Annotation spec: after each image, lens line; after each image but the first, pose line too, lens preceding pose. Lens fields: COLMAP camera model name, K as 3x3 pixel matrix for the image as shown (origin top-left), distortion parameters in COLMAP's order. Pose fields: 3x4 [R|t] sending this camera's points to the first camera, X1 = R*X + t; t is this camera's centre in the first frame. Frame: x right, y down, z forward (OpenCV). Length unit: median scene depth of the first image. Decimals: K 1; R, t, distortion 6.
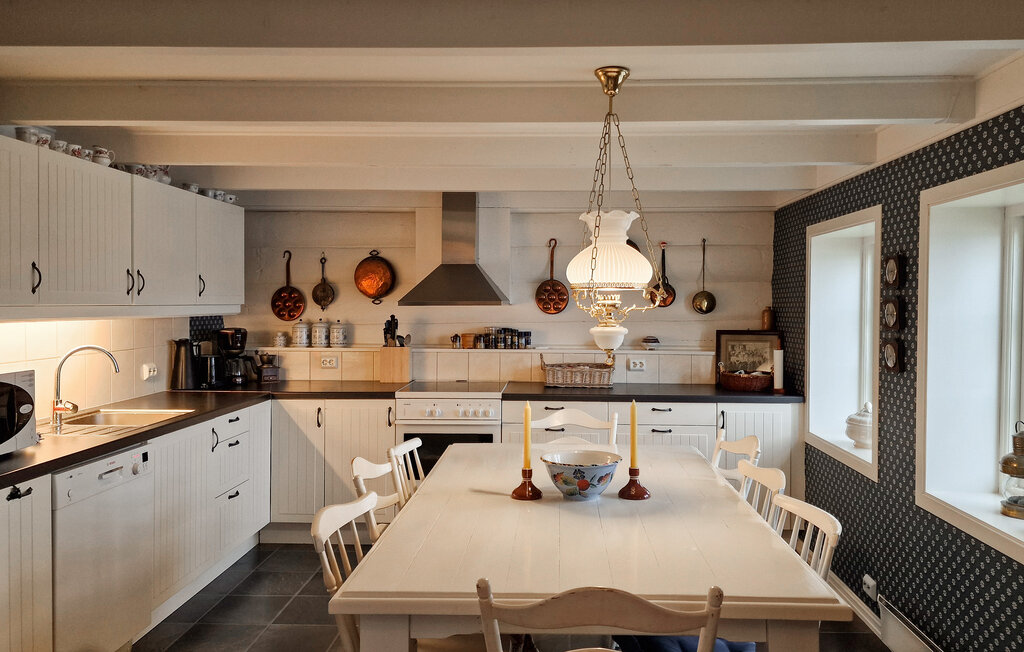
lens RADIAL K [[924.9, 0, 512.0], [0, 924.9, 326.0], [0, 0, 1]] dist [-0.000912, -0.007583]
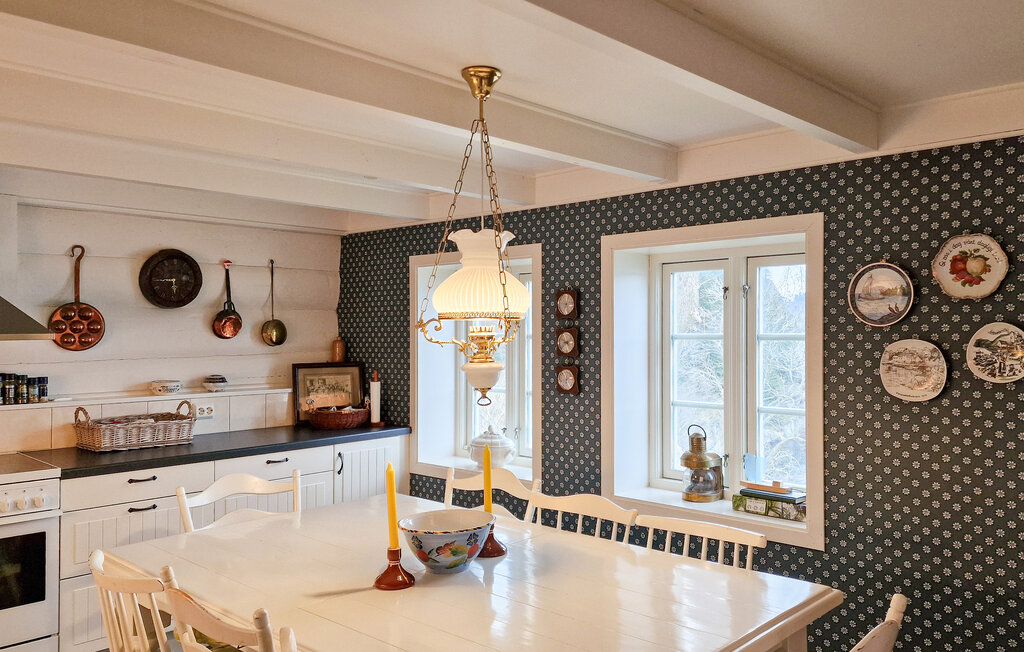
lens RADIAL K [[924.9, 0, 512.0], [0, 924.9, 326.0], [0, 0, 1]] dist [-0.000912, -0.007583]
pose [[0.477728, -0.001895, 0.878506, -0.457062], [0.026328, 0.999579, -0.012160, -0.015597], [-0.878113, 0.028939, 0.477577, 0.392253]]
